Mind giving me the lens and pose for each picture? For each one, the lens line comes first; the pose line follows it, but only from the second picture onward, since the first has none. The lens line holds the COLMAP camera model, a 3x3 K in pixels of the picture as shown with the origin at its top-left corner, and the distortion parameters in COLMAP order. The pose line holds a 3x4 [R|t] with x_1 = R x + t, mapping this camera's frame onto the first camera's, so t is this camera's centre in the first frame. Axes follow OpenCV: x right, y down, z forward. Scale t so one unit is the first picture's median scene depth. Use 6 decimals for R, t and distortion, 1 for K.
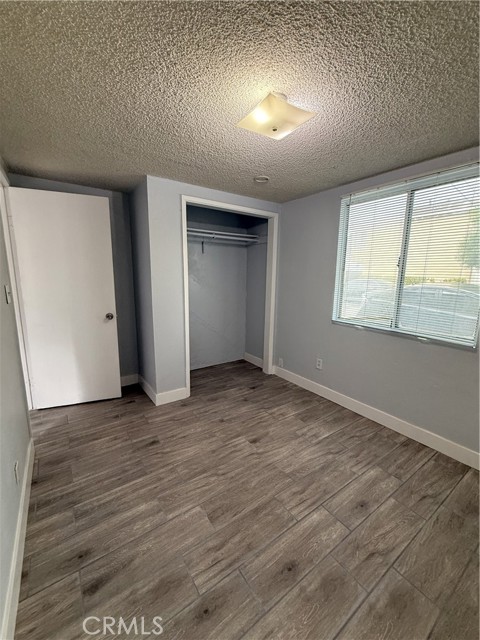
lens RADIAL K [[259.4, 0, 236.3], [0, 259.4, 320.9], [0, 0, 1]] dist [0.010308, 0.000245]
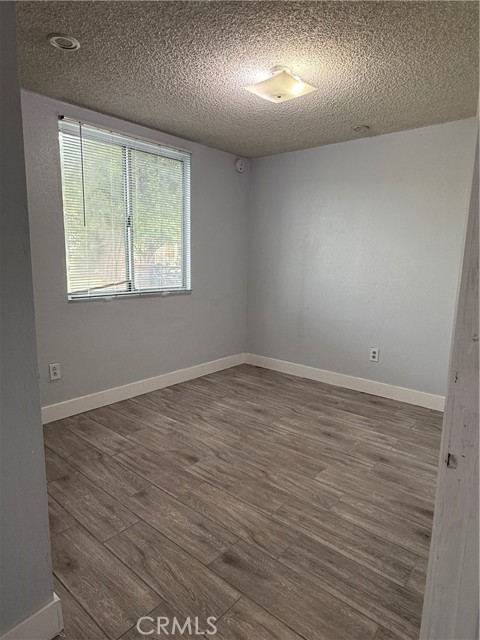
lens RADIAL K [[390.5, 0, 240.7], [0, 390.5, 319.8], [0, 0, 1]] dist [0.001798, 0.005074]
pose [[-0.251446, -0.174012, 0.952100, -1.014437], [0.155658, 0.963630, 0.217228, -0.137671], [-0.955272, 0.202823, -0.215215, 1.120287]]
